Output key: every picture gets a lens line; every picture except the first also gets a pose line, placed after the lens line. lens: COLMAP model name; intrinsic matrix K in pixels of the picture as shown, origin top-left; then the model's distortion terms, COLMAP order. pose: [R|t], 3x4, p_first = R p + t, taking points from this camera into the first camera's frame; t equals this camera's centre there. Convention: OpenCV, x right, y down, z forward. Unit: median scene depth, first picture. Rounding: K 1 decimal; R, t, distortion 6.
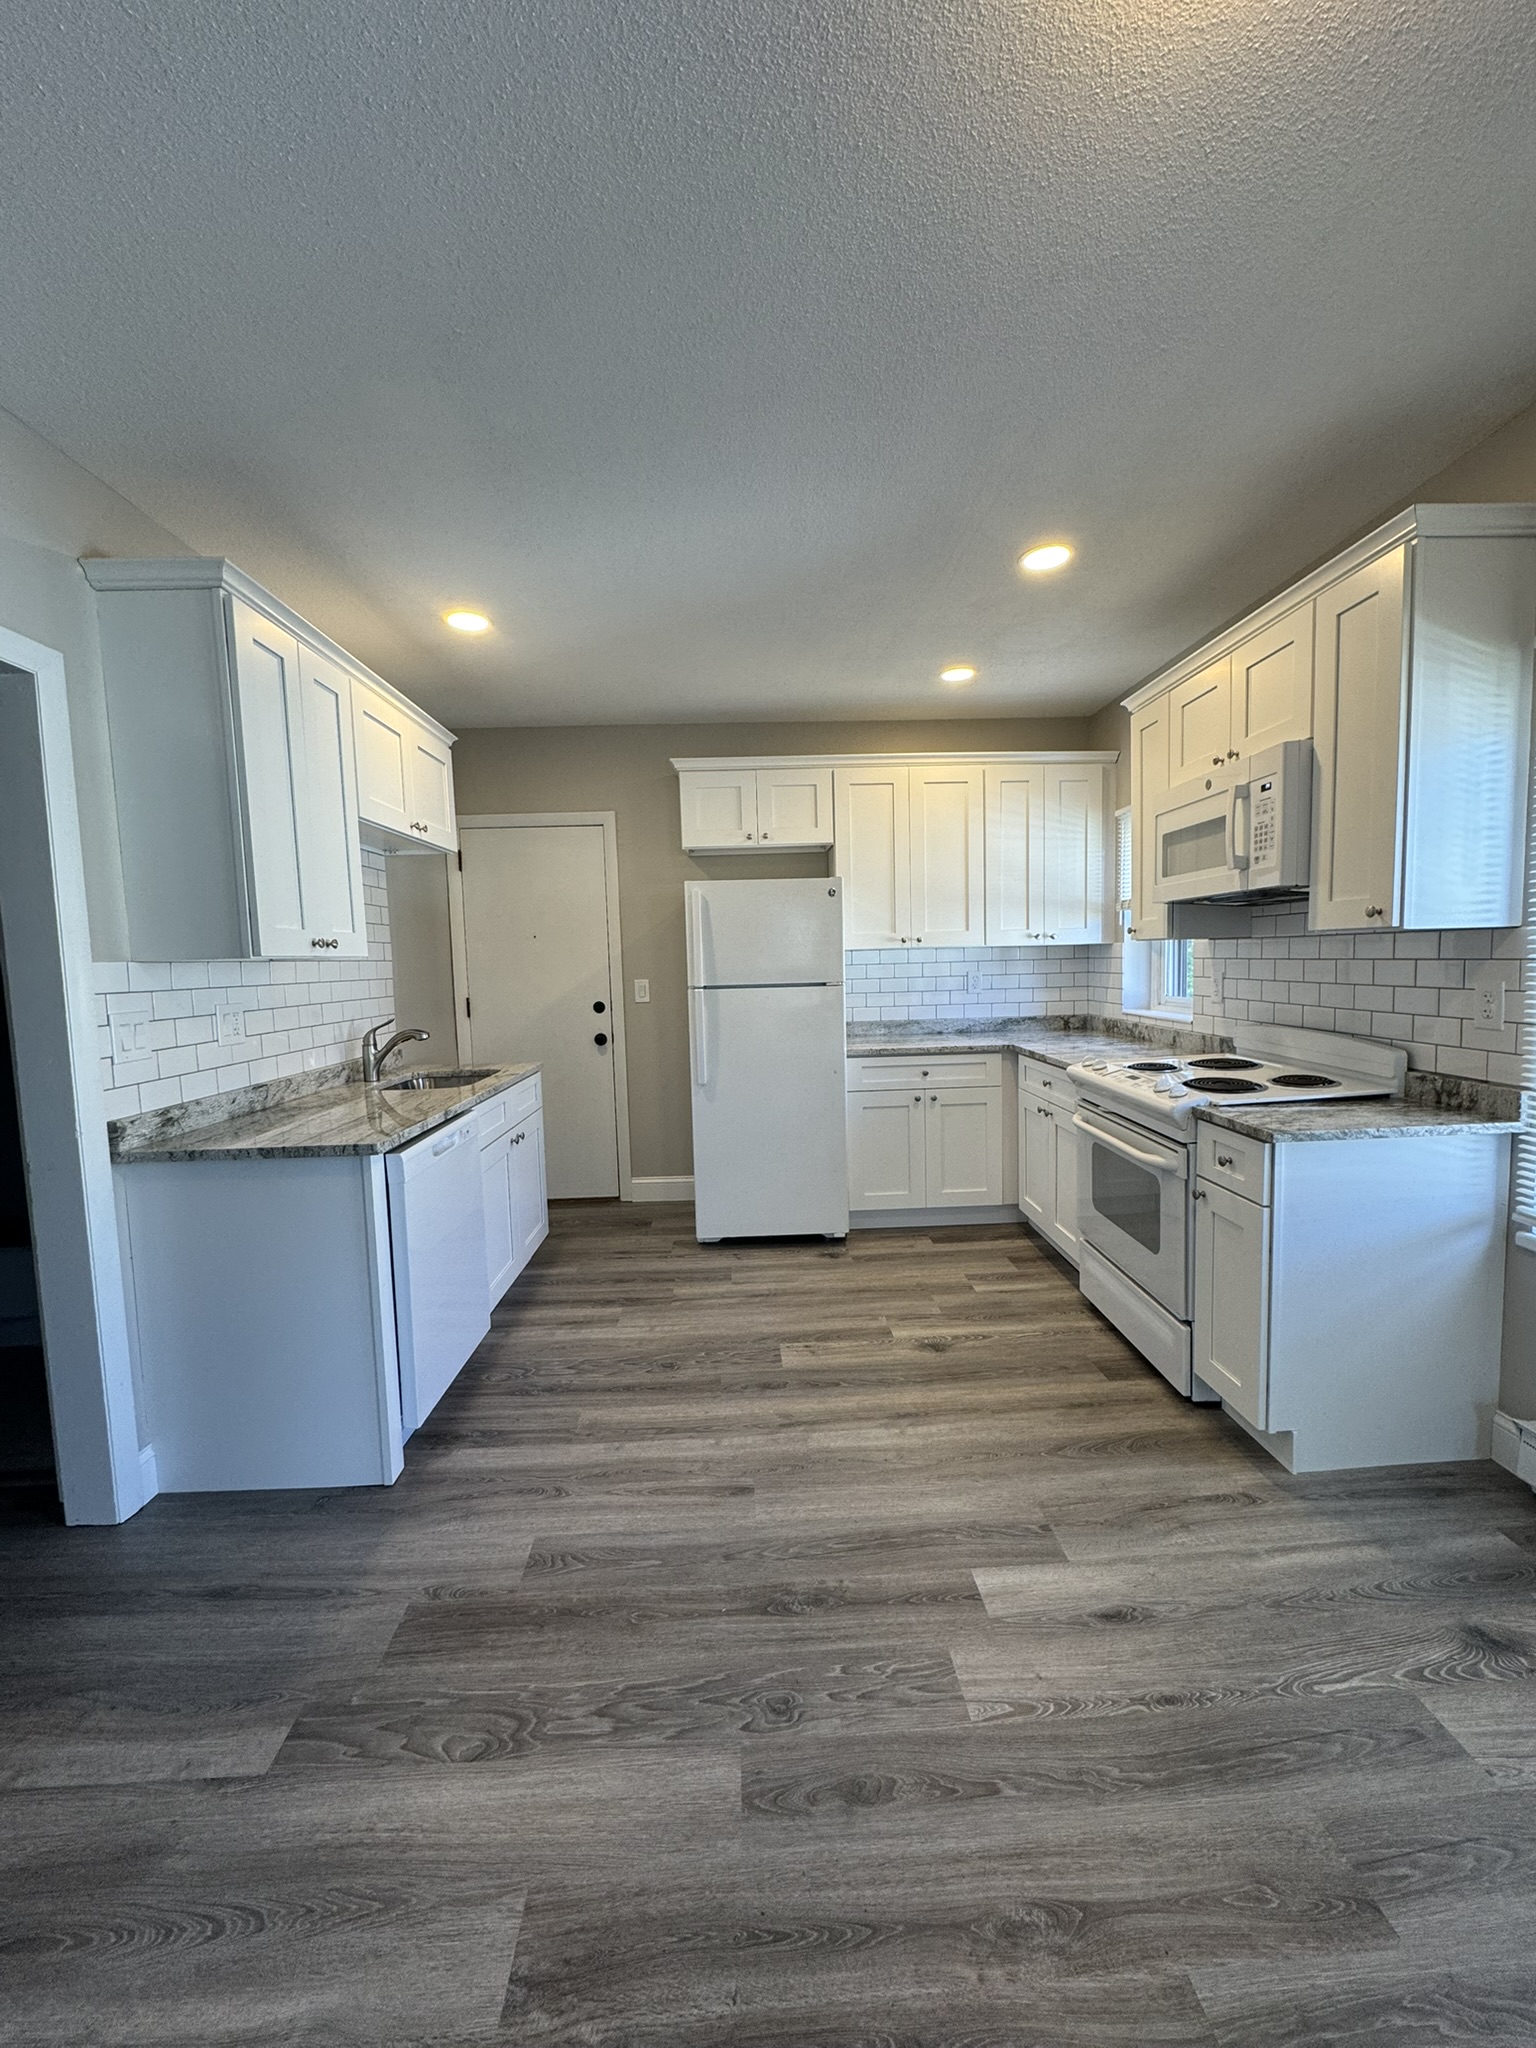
lens RADIAL K [[815.3, 0, 774.4], [0, 815.3, 1024.2], [0, 0, 1]] dist [-0.000202, 0.000086]
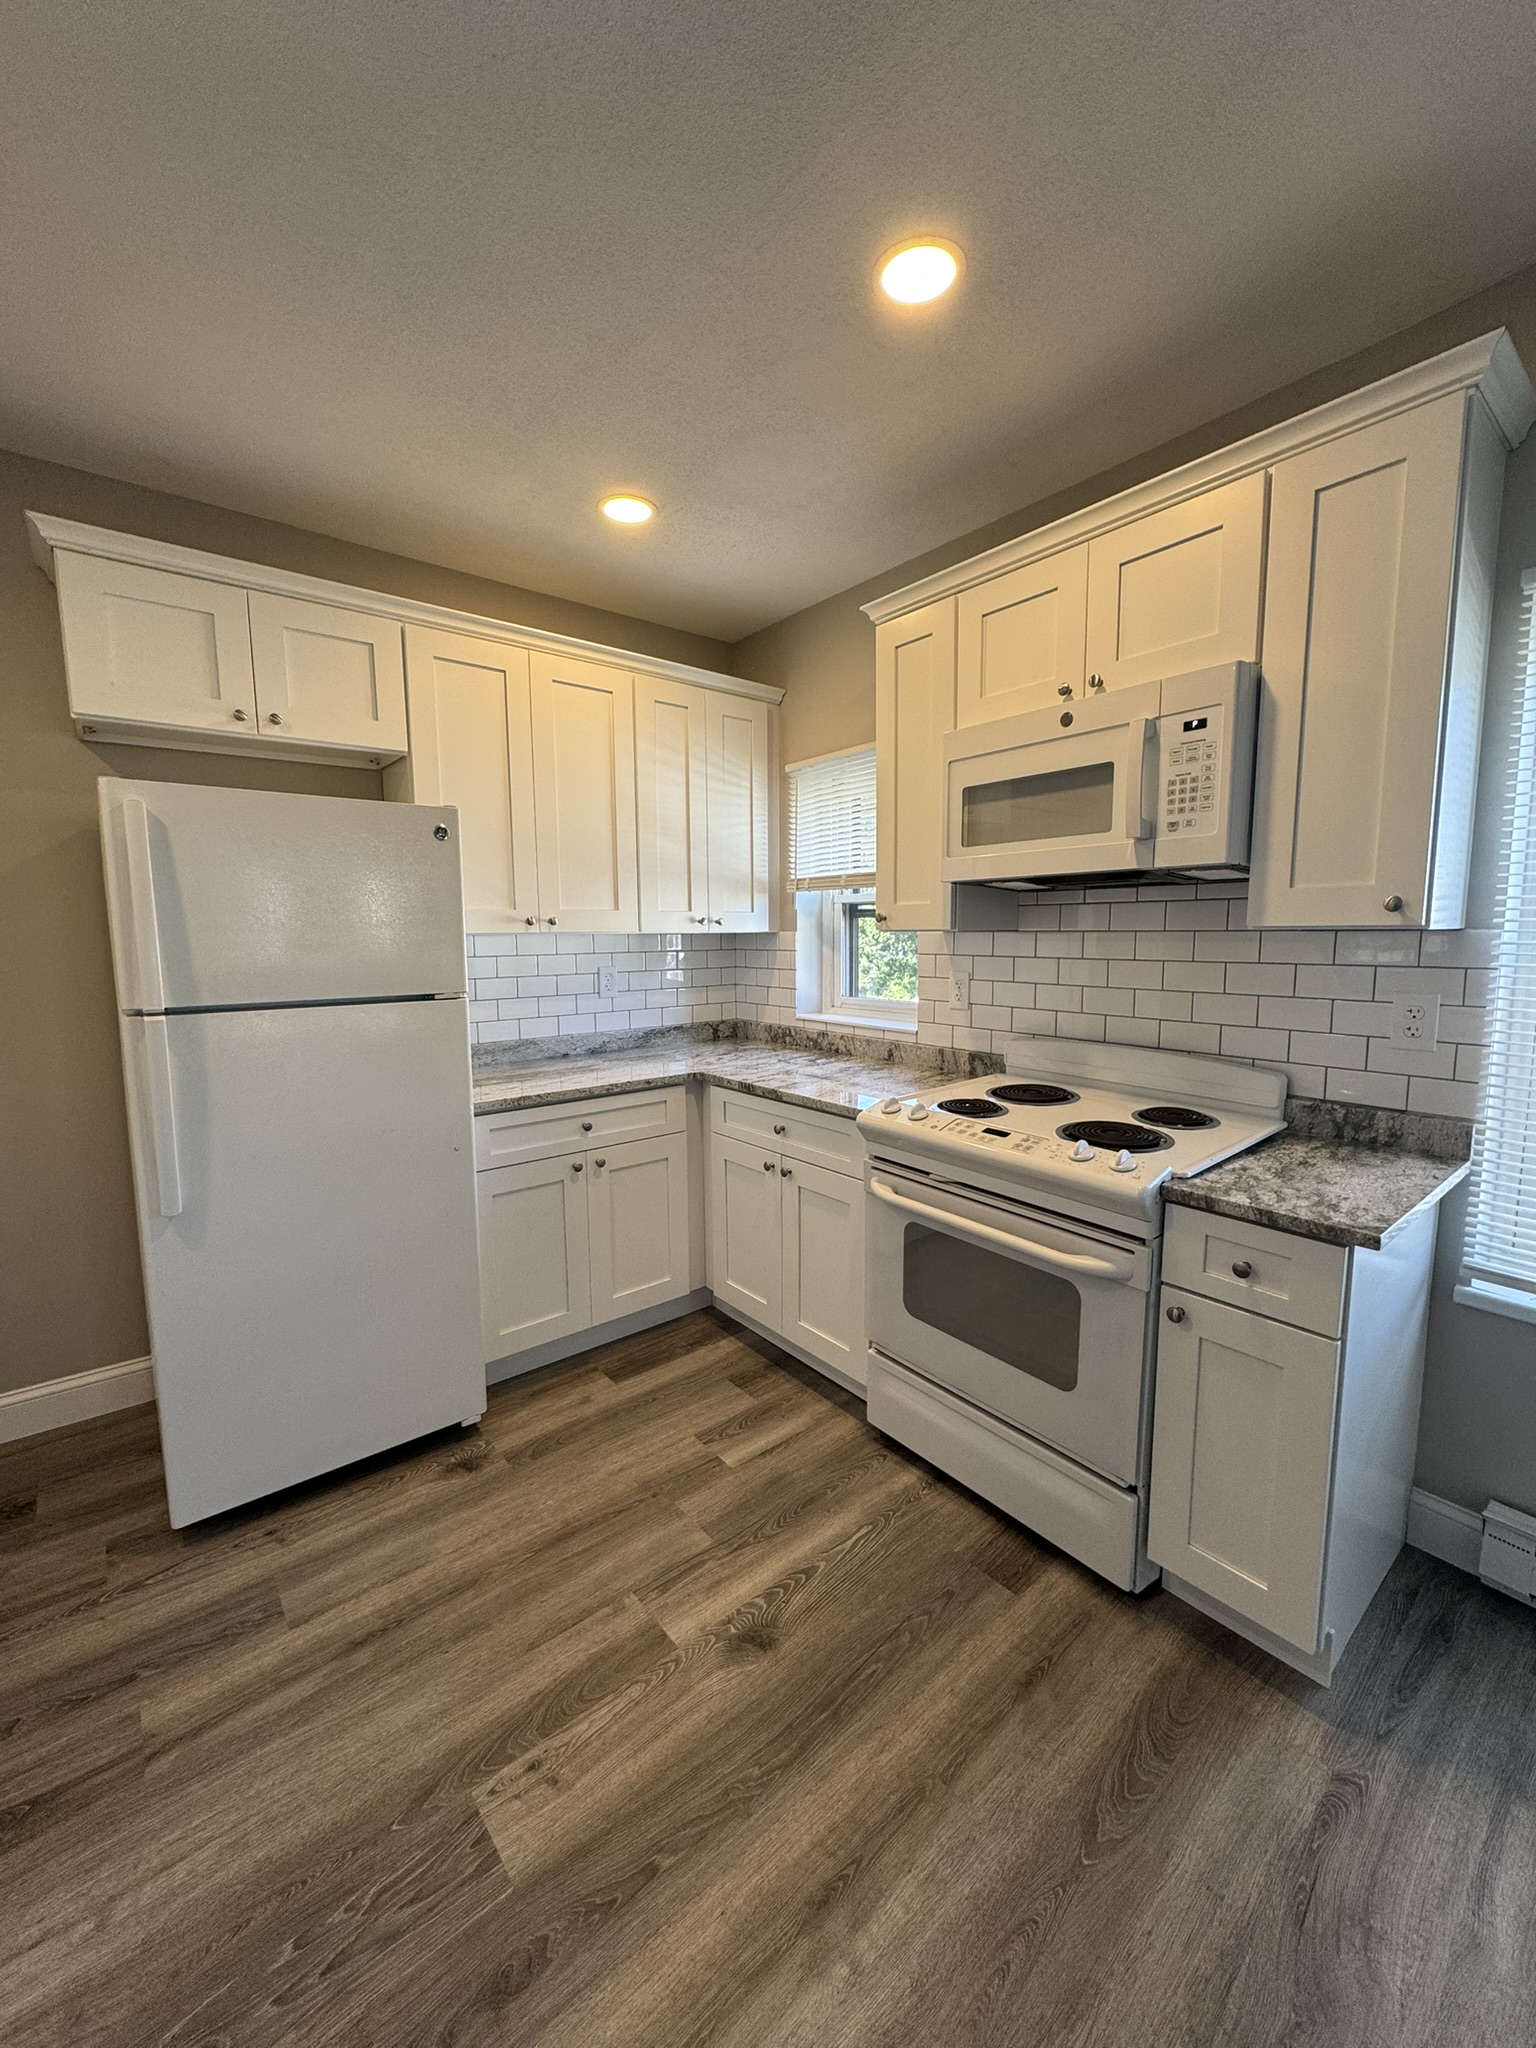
lens RADIAL K [[815.3, 0, 774.4], [0, 815.3, 1024.2], [0, 0, 1]] dist [-0.000202, 0.000086]
pose [[0.799644, -0.048555, 0.598508, -0.106908], [0.035483, 0.998805, 0.033622, -0.050652], [-0.599426, -0.005649, 0.800411, 0.507395]]
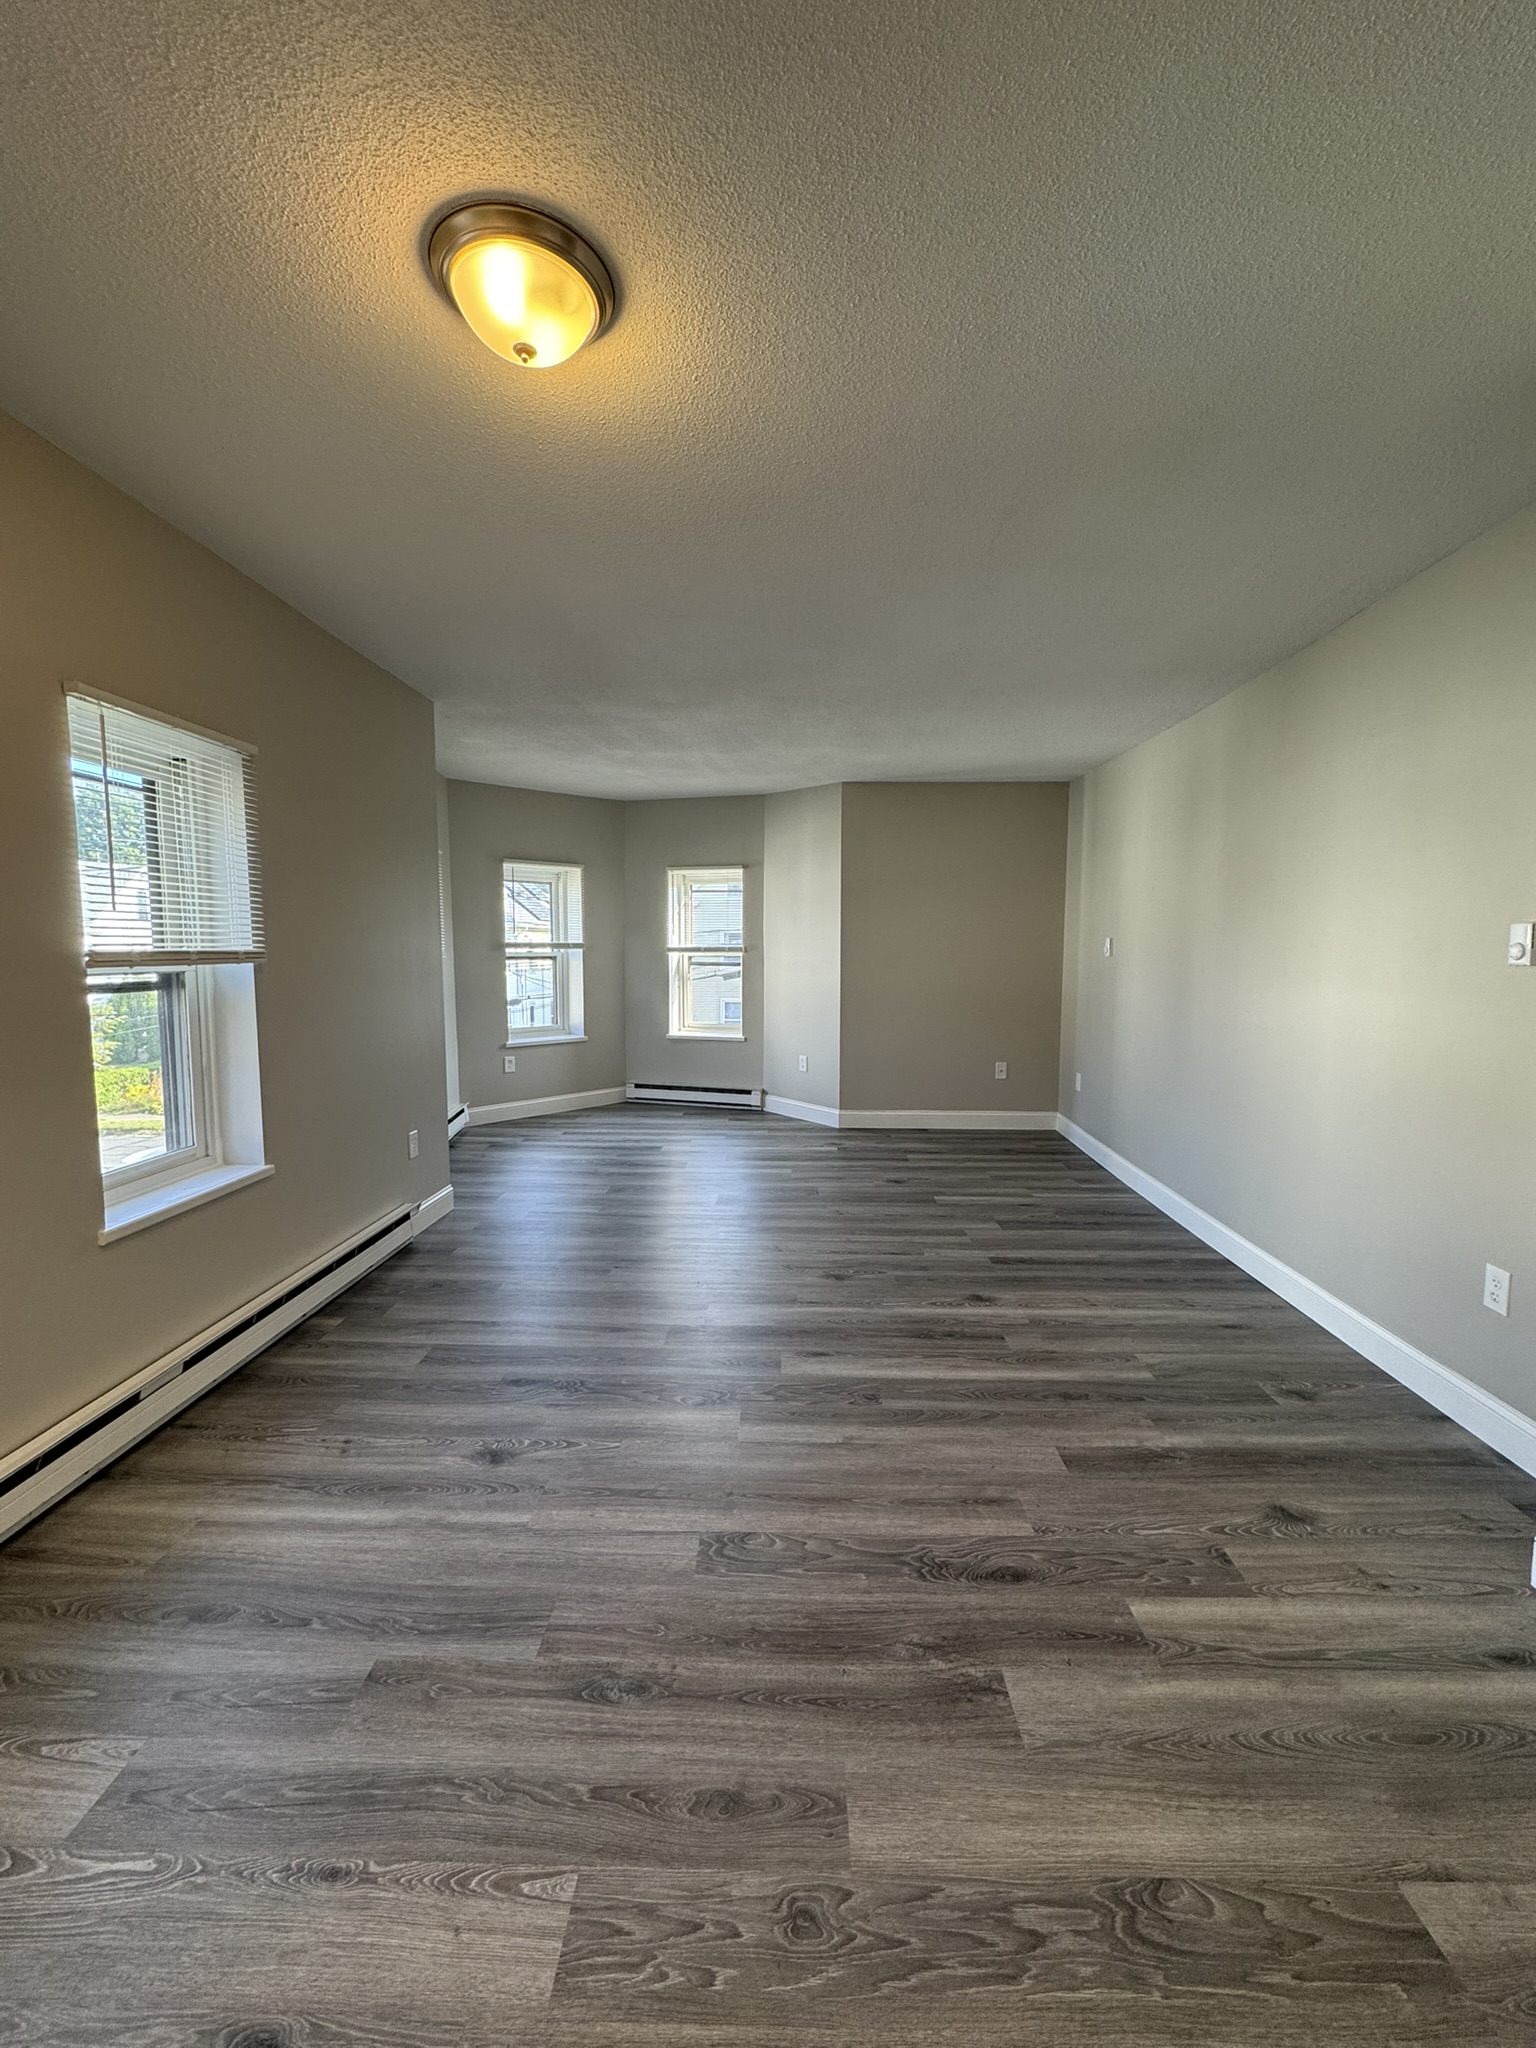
lens RADIAL K [[815.3, 0, 774.4], [0, 815.3, 1024.2], [0, 0, 1]] dist [-0.000202, 0.000086]
pose [[-0.997150, 0.018587, 0.073115, -0.019230], [0.030766, 0.985107, 0.169166, -0.072727], [-0.068882, 0.170934, -0.982872, 0.818562]]
